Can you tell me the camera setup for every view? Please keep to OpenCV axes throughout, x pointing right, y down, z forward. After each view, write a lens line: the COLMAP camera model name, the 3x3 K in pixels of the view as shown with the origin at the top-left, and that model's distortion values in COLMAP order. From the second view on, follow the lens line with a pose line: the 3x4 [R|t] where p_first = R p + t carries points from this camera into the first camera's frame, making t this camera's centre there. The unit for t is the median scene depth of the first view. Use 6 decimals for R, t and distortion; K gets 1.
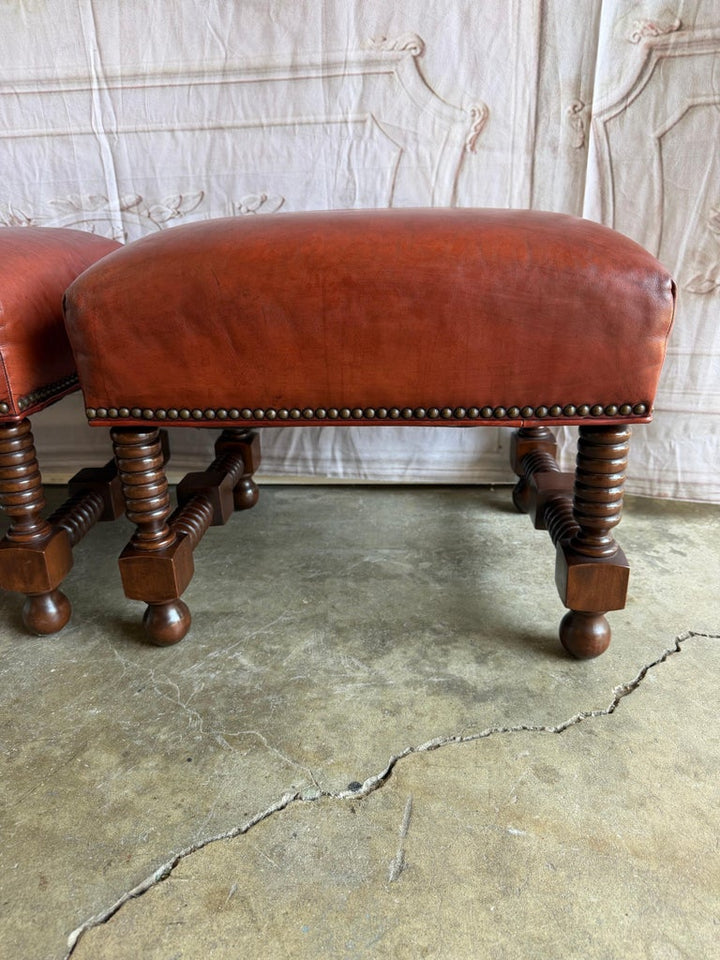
lens RADIAL K [[636.0, 0, 362.4], [0, 636.0, 474.3], [0, 0, 1]] dist [0.002515, -0.028271]
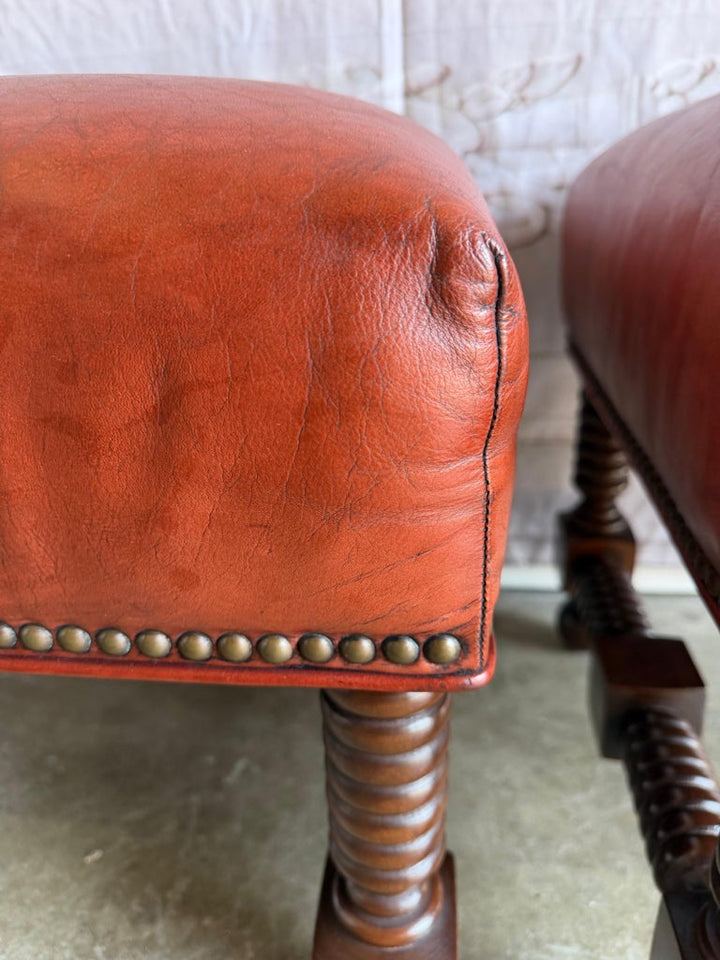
lens RADIAL K [[636.0, 0, 364.6], [0, 636.0, 464.4], [0, 0, 1]] dist [0.002515, -0.028271]
pose [[0.999417, 0.004917, -0.033792, -0.437848], [-0.003992, 0.999616, 0.027403, -0.149391], [0.033914, -0.027252, 0.999053, 0.536936]]
